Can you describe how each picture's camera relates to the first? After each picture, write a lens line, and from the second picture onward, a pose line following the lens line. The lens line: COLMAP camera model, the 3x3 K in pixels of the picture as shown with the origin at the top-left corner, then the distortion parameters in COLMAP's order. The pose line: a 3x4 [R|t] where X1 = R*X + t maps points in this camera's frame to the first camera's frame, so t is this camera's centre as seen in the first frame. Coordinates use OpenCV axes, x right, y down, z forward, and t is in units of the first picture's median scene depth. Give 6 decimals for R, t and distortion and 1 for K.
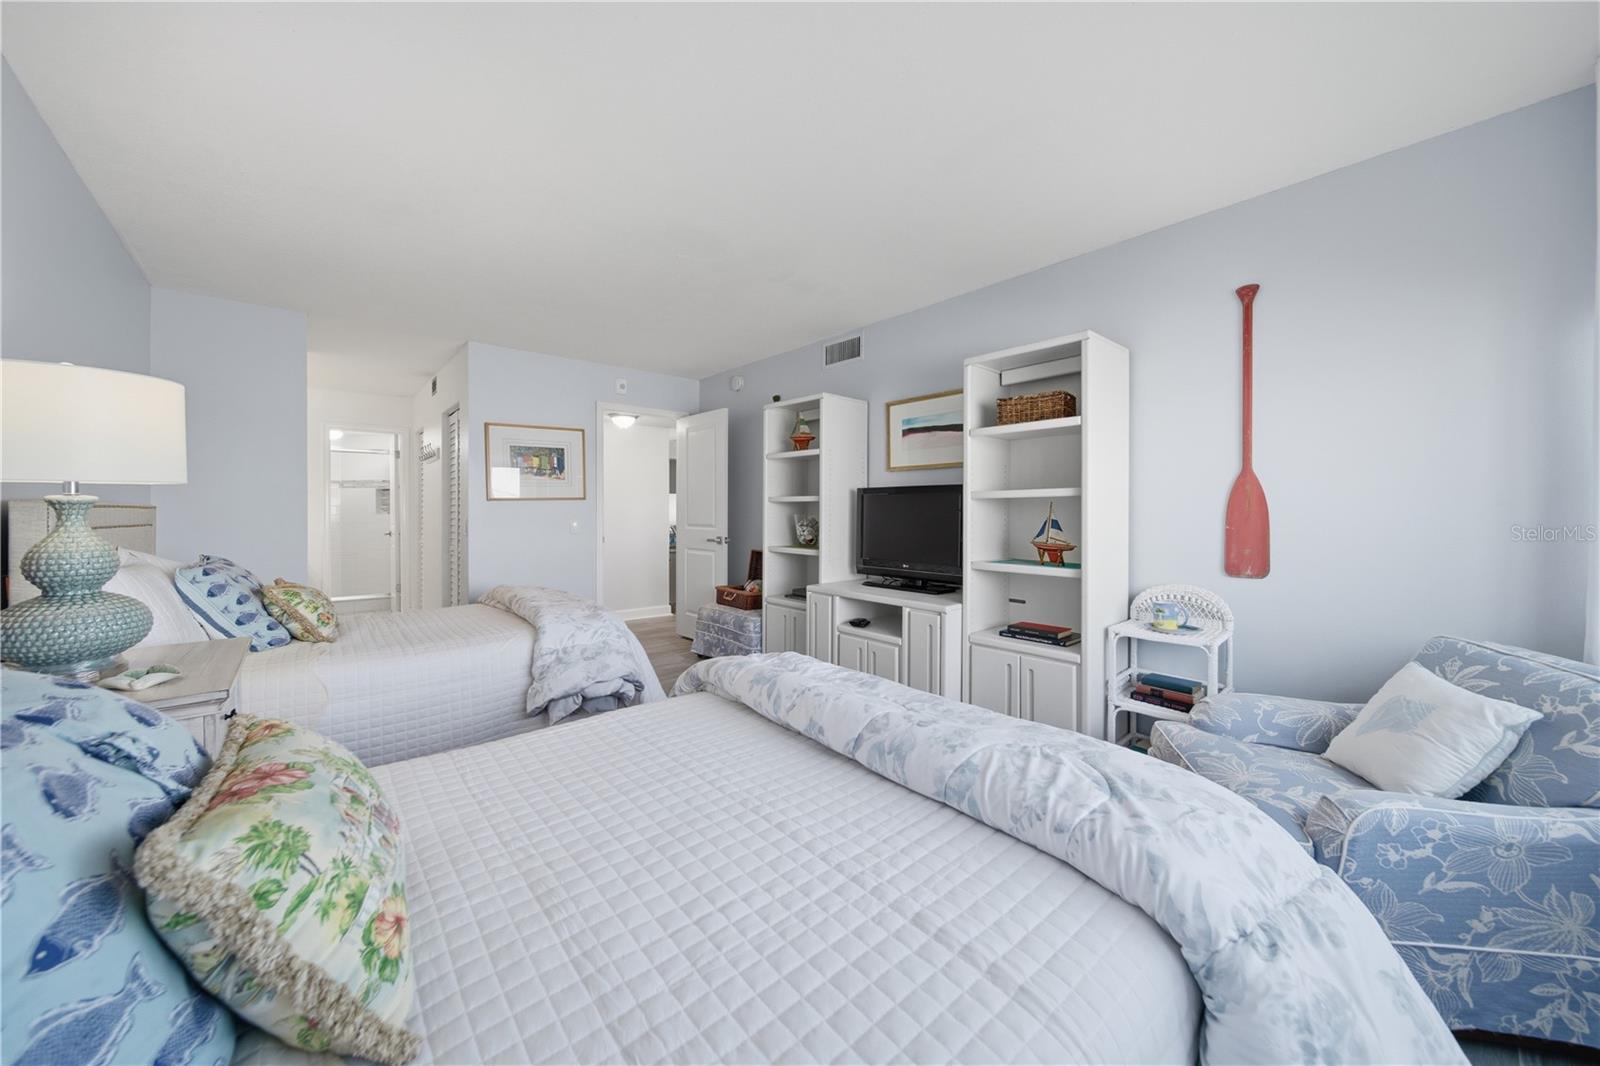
lens RADIAL K [[574.4, 0, 797.6], [0, 574.4, 514.9], [0, 0, 1]] dist [-0.000384, -0.000113]
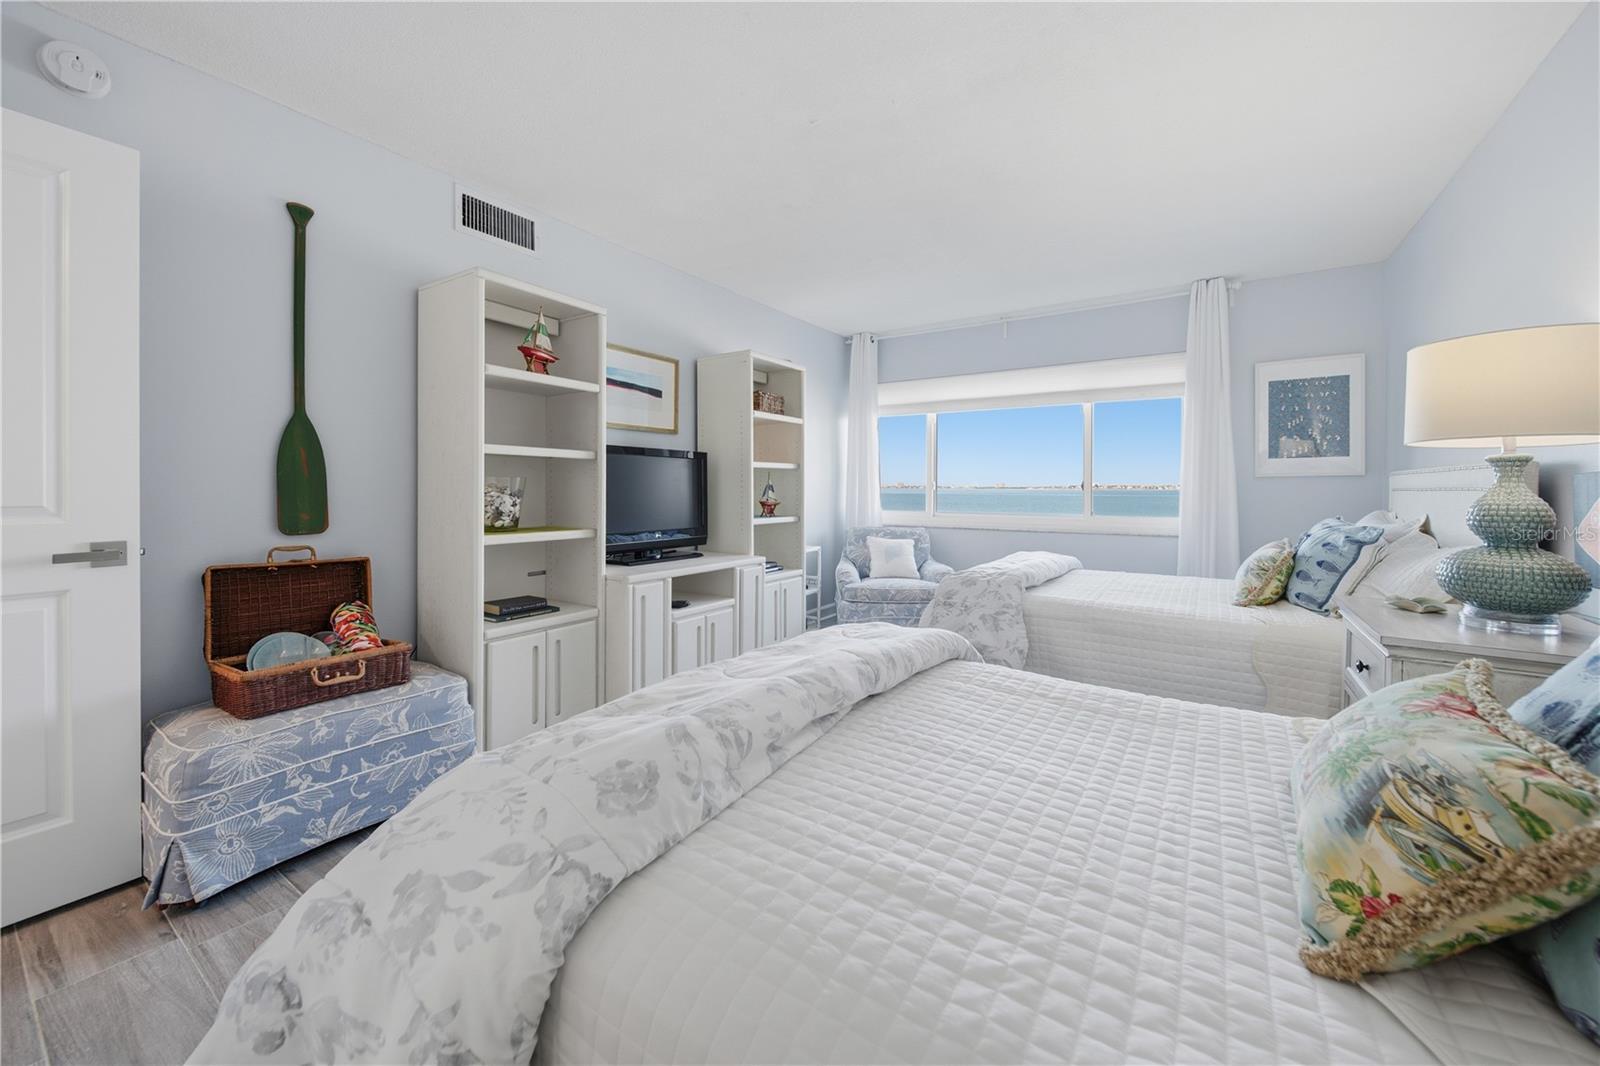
lens RADIAL K [[602.3, 0, 805.0], [0, 602.3, 489.6], [0, 0, 1]] dist [-0.001288, -0.000108]
pose [[-0.267517, -0.006196, 0.963533, -0.650927], [-0.002013, 0.999981, 0.005871, 0.008053], [-0.963551, -0.000369, -0.267525, 0.836099]]
